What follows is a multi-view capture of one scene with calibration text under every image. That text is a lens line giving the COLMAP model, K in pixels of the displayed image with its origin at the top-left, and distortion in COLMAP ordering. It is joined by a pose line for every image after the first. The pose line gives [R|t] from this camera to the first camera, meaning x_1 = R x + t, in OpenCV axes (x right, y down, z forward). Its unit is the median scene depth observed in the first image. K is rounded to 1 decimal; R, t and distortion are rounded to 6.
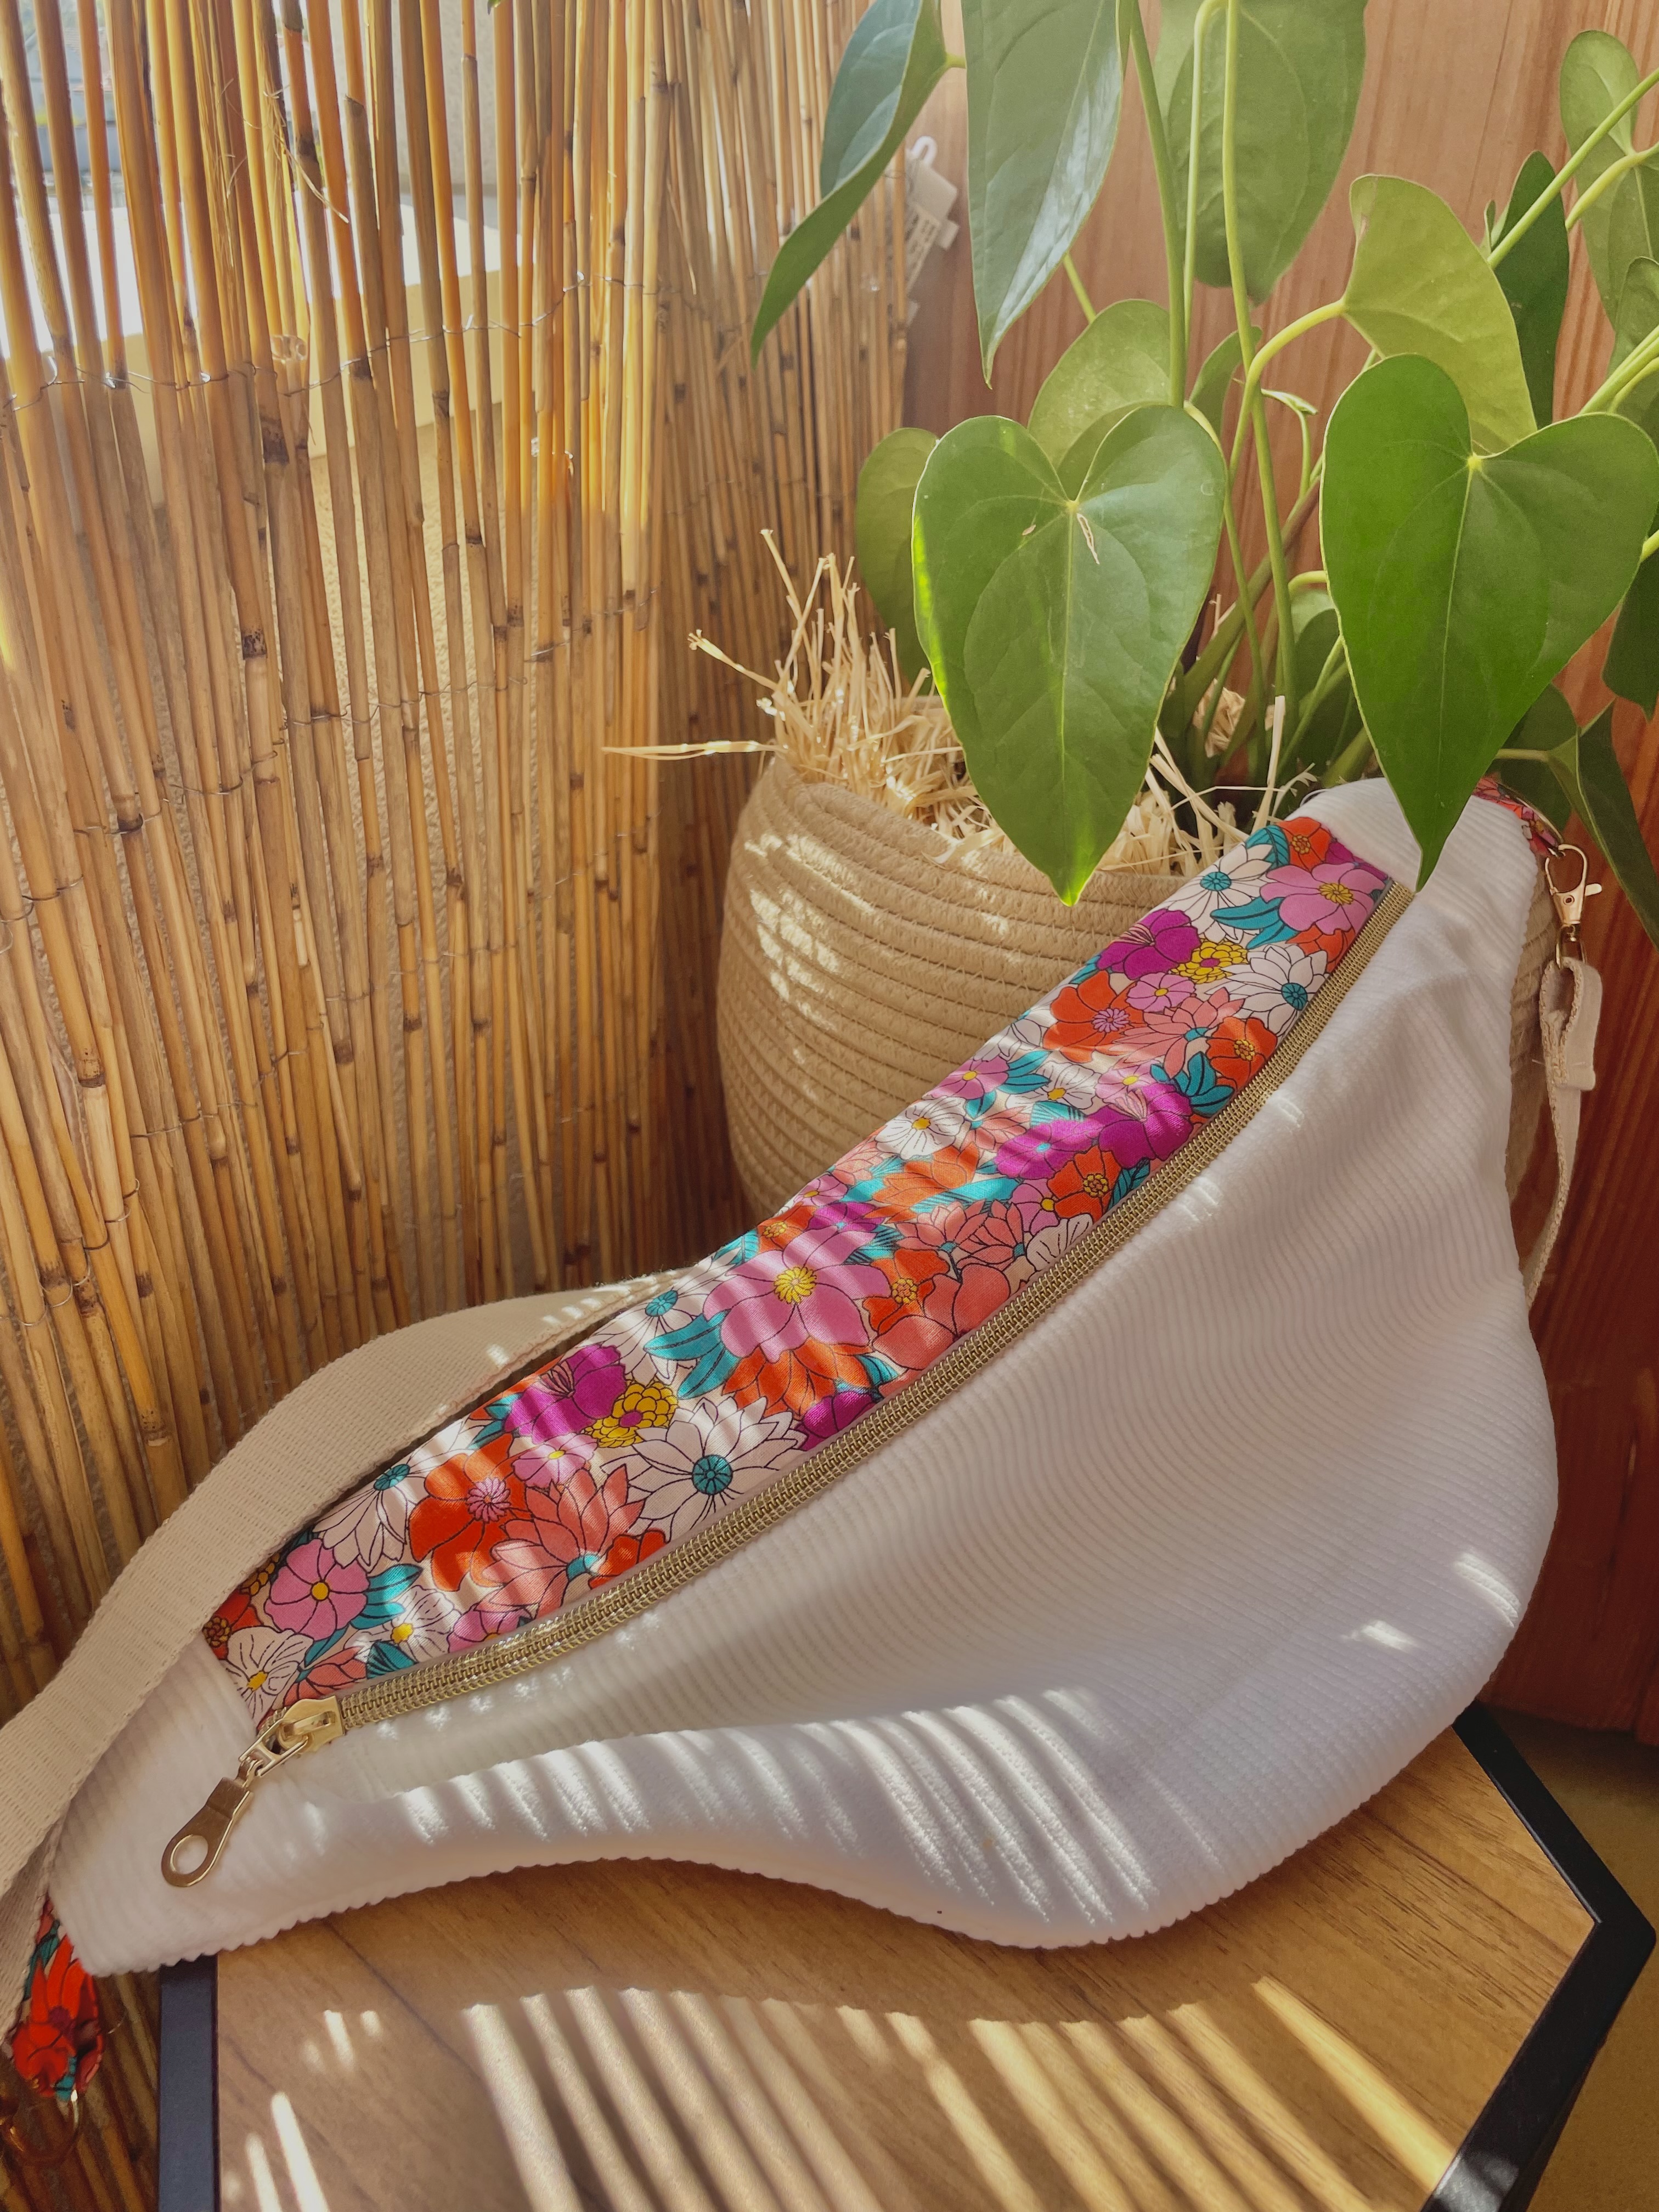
lens RADIAL K [[1743.7, 0, 832.0], [0, 1743.7, 1058.0], [0, 0, 1]] dist [0.060603, -0.089800]
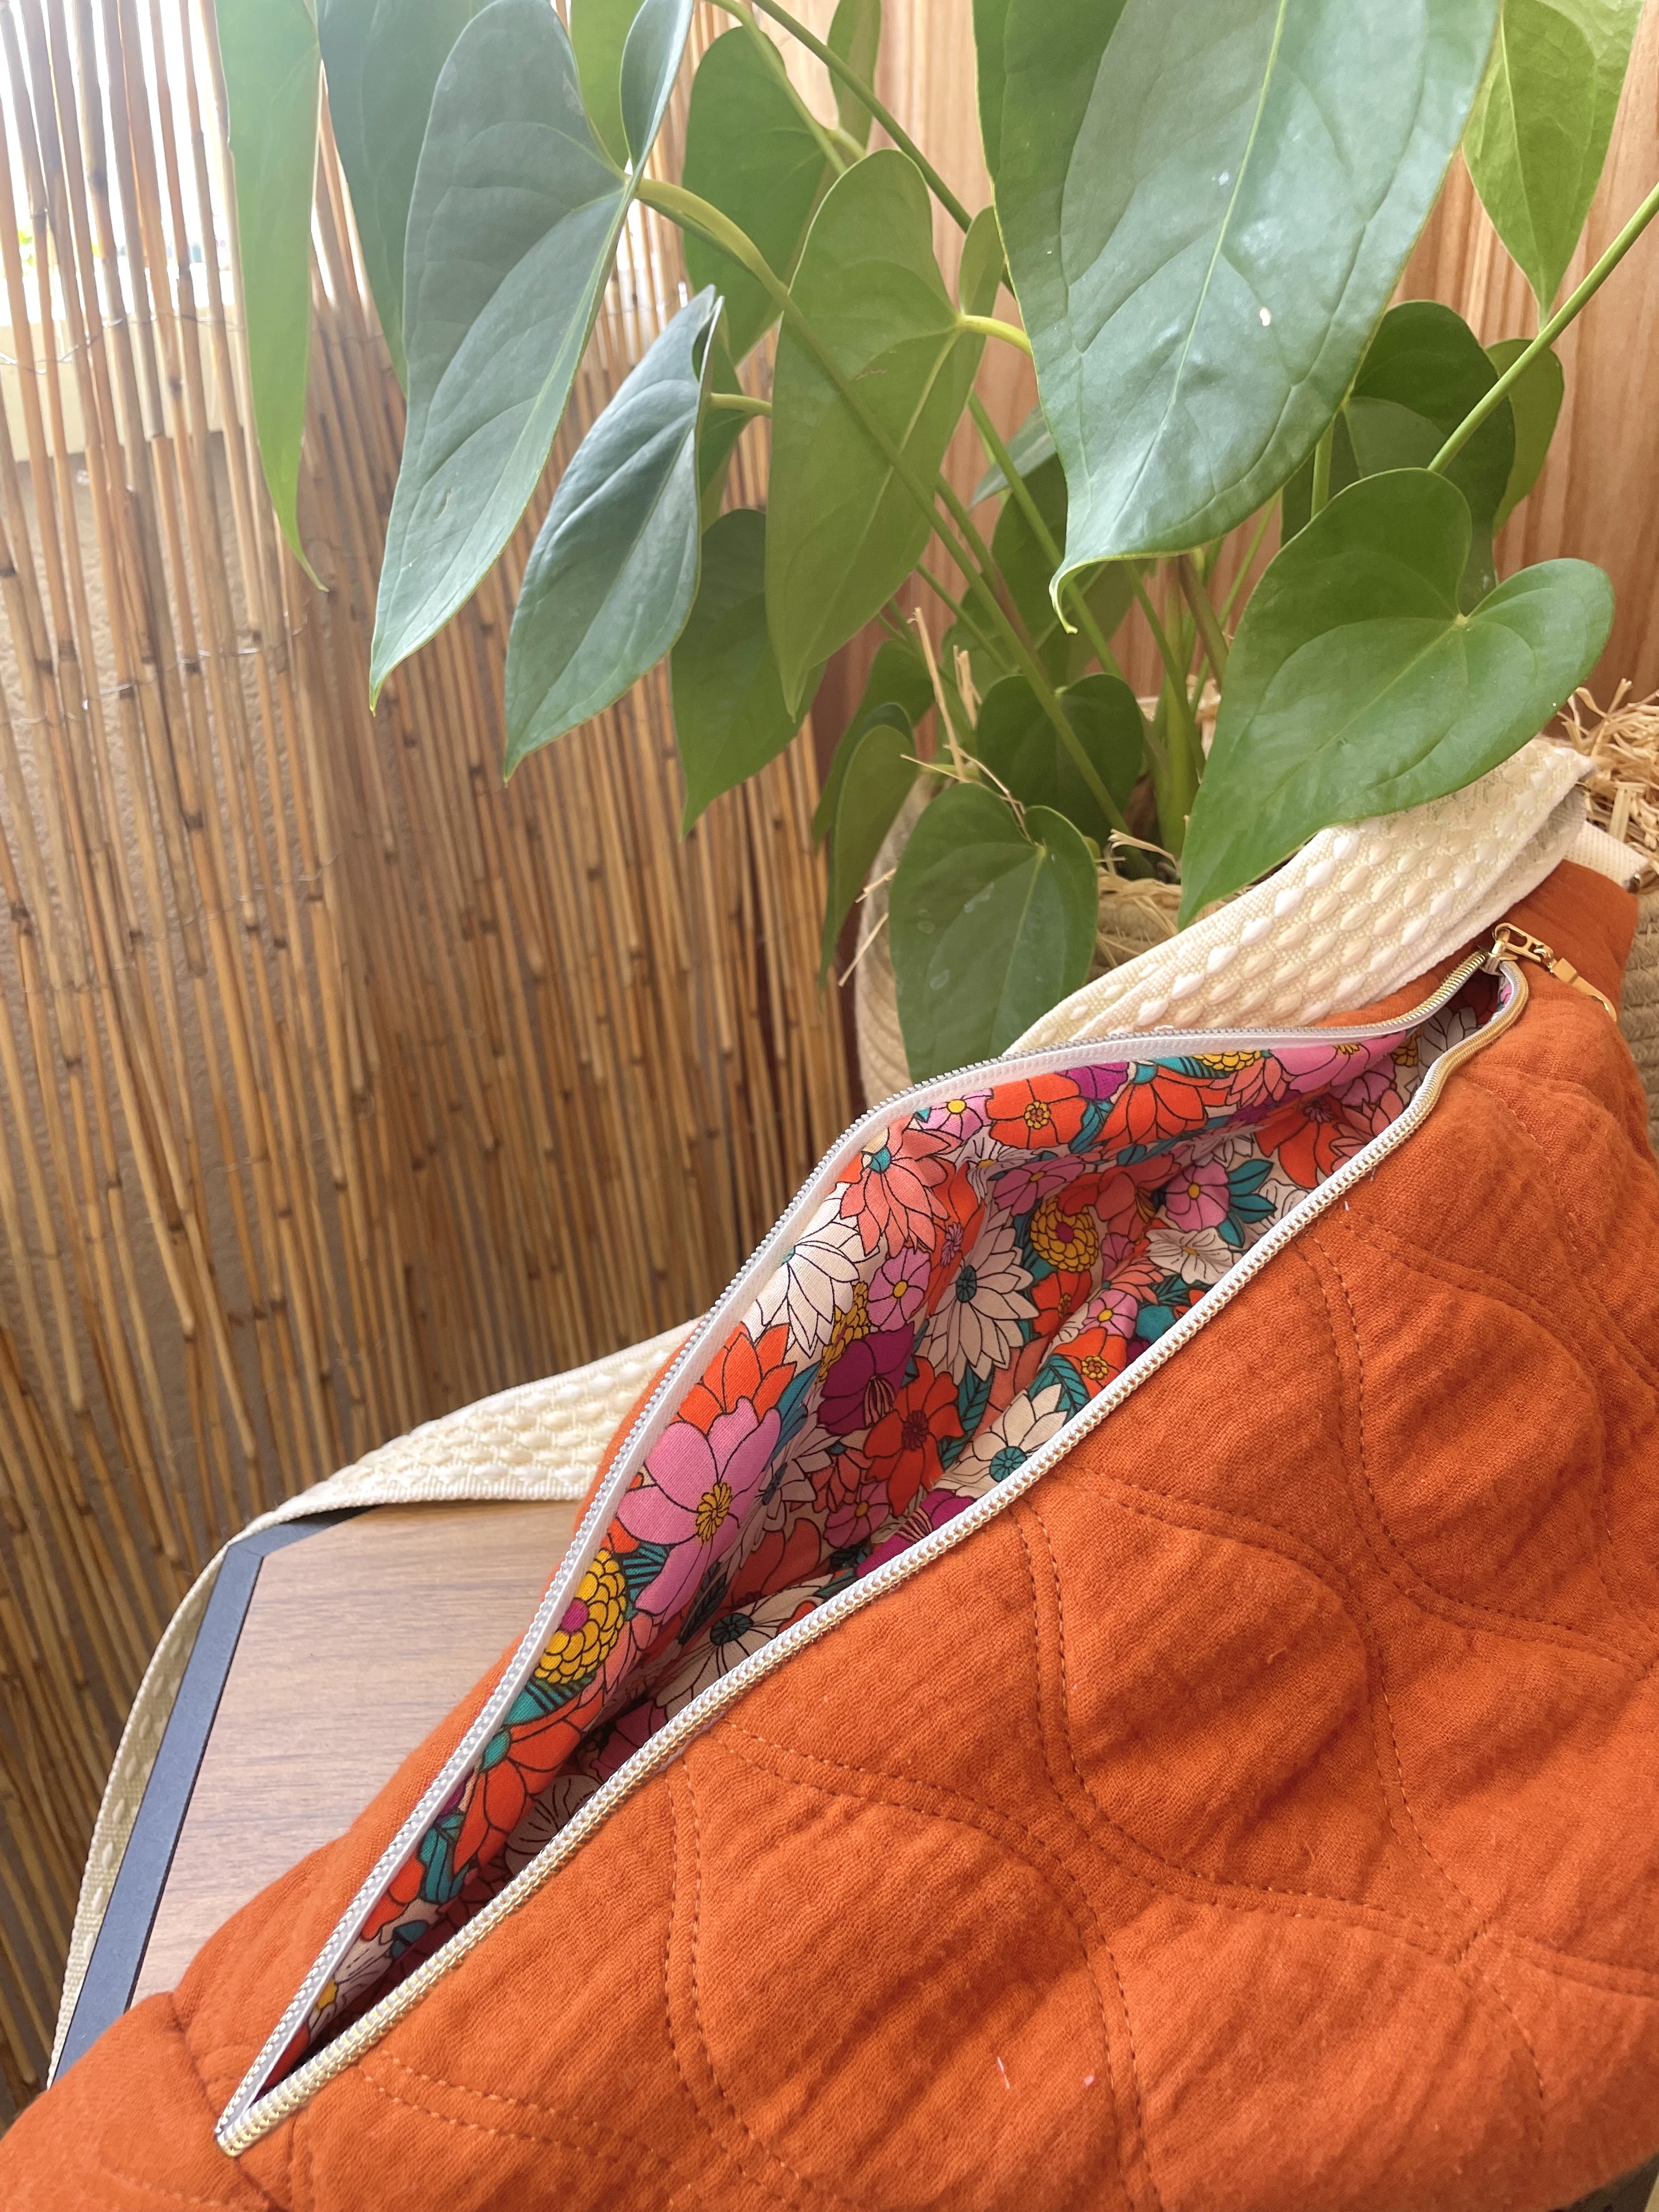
lens RADIAL K [[1743.7, 0, 832.0], [0, 1743.7, 1058.0], [0, 0, 1]] dist [0.060603, -0.089800]
pose [[0.972810, 0.083326, -0.216098, 0.448480], [-0.090775, 0.995564, -0.024761, -0.037637], [0.213076, 0.043704, 0.976058, 0.136095]]
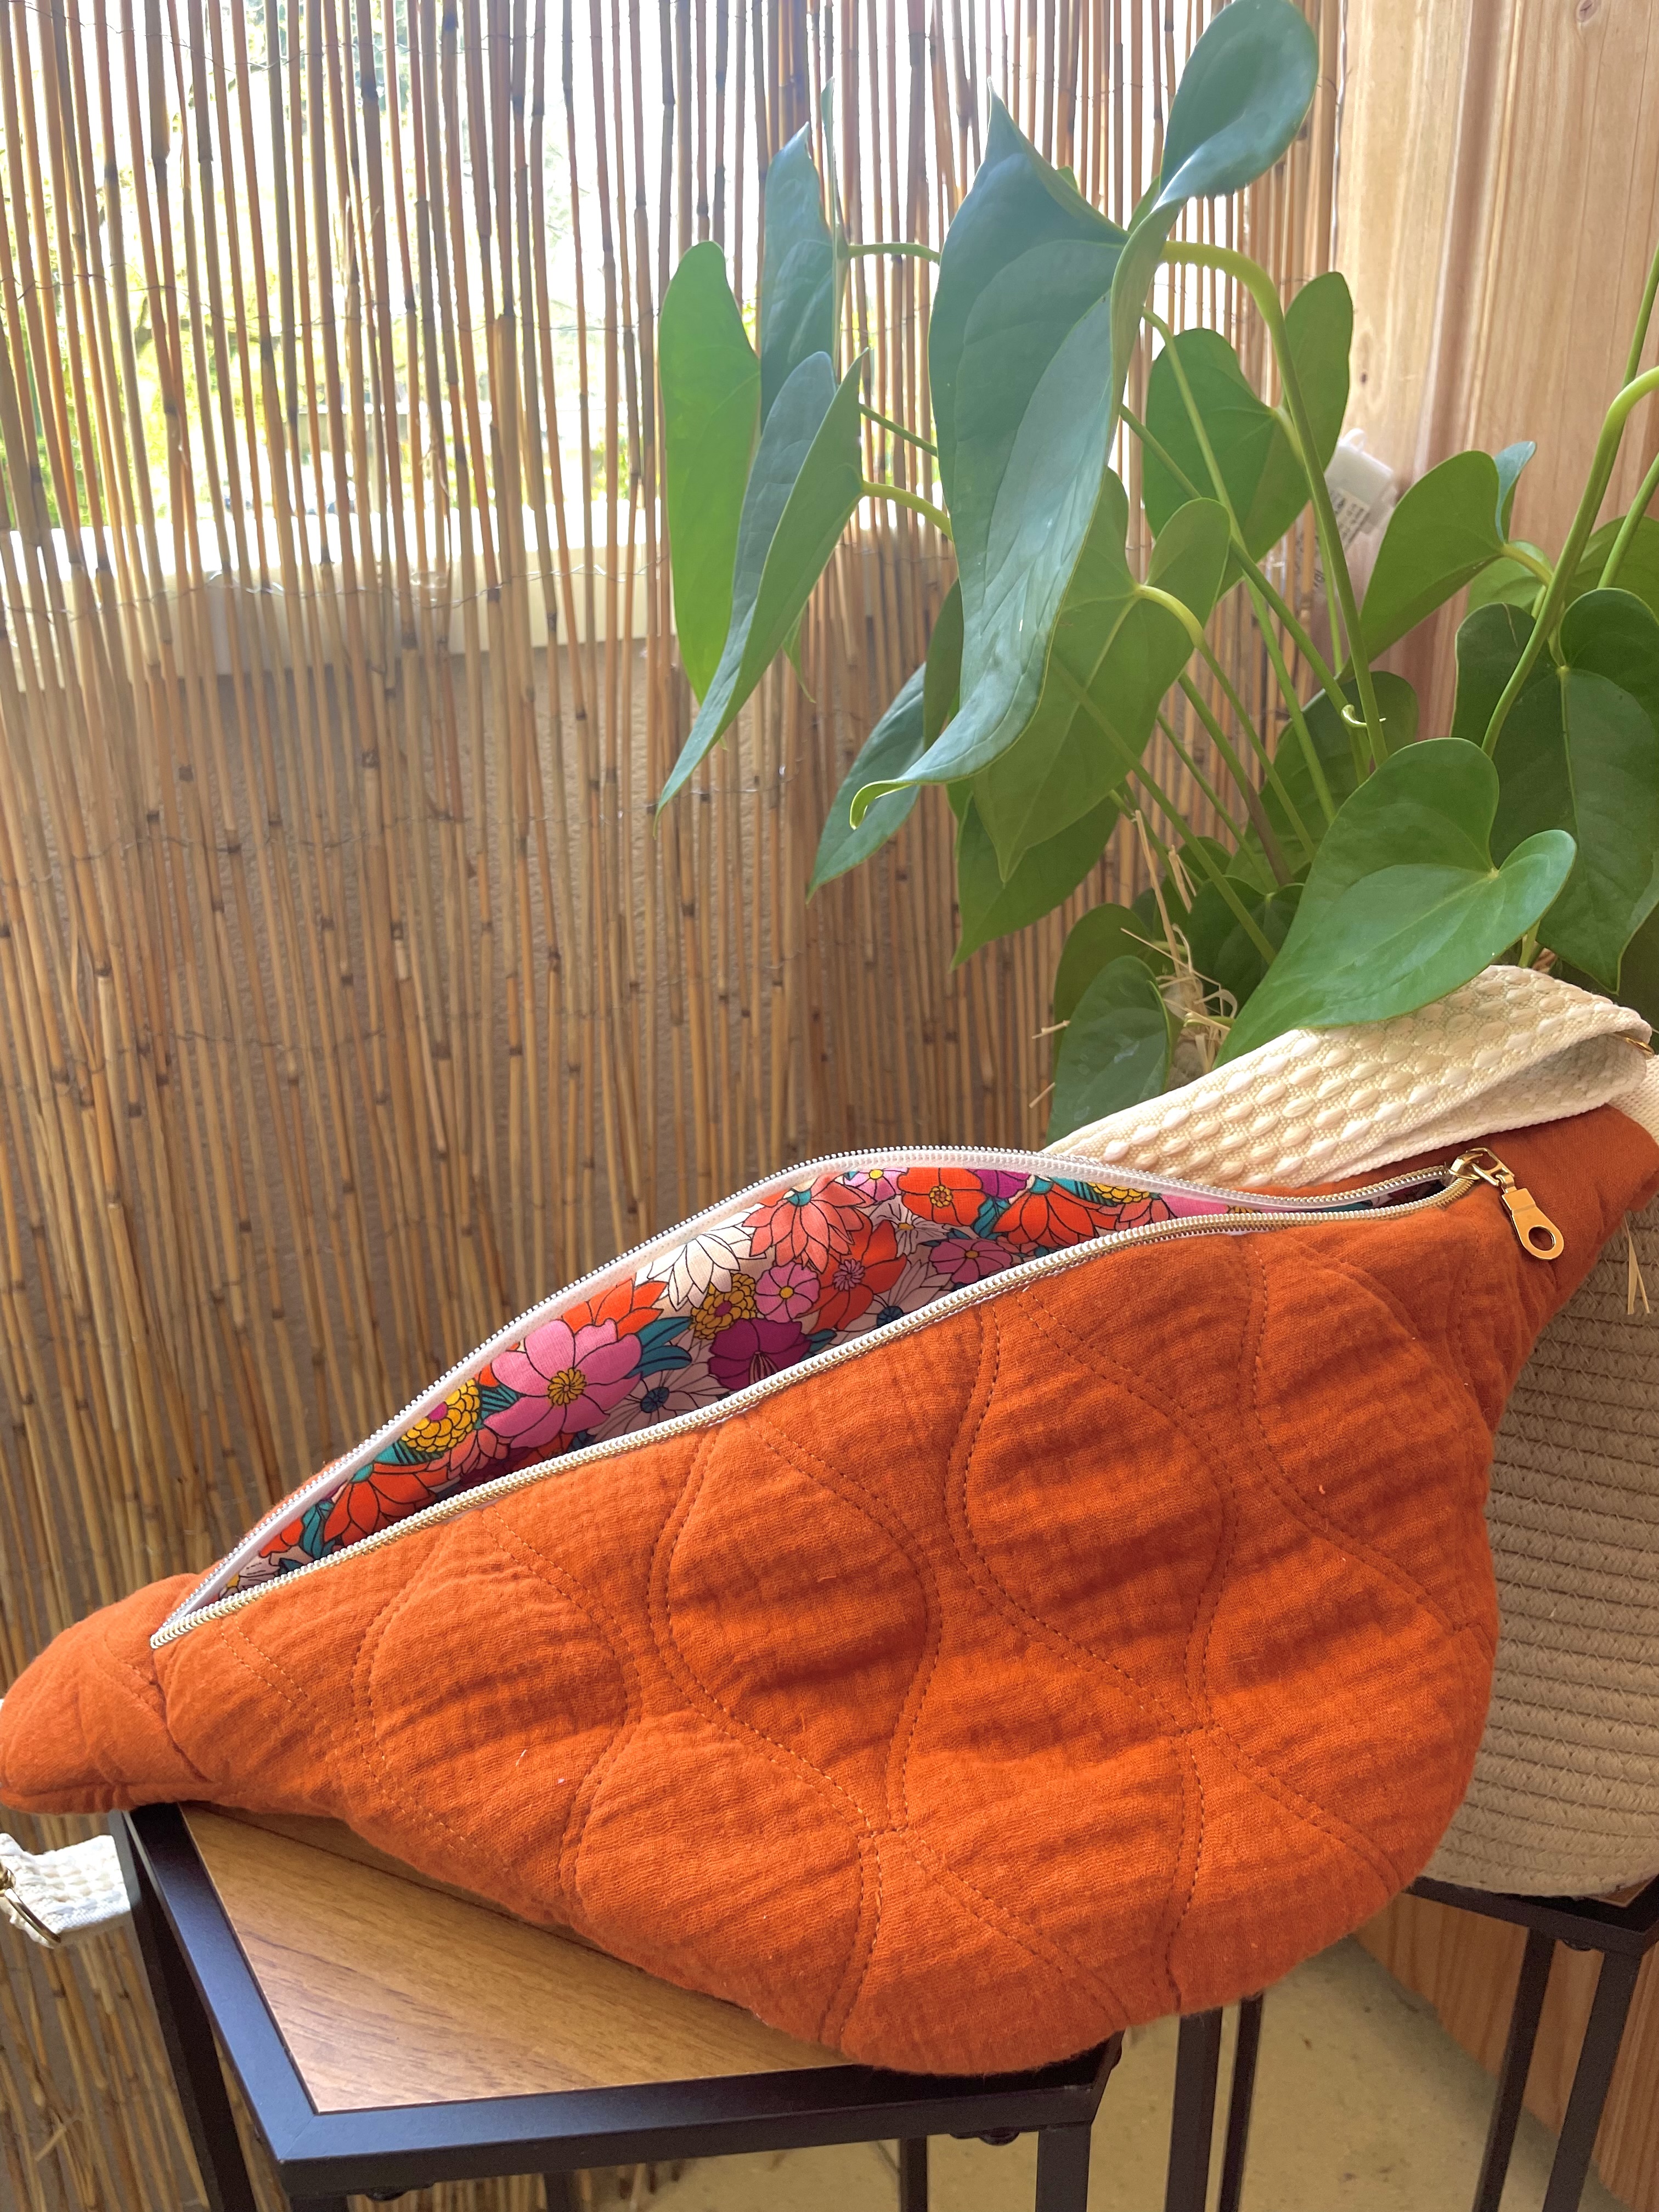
lens RADIAL K [[1743.7, 0, 832.0], [0, 1743.7, 1058.0], [0, 0, 1]] dist [0.060603, -0.089800]
pose [[0.730591, 0.226069, -0.644306, 0.843883], [-0.307103, 0.951568, -0.014352, -0.072339], [0.609856, 0.208354, 0.764633, 0.103752]]
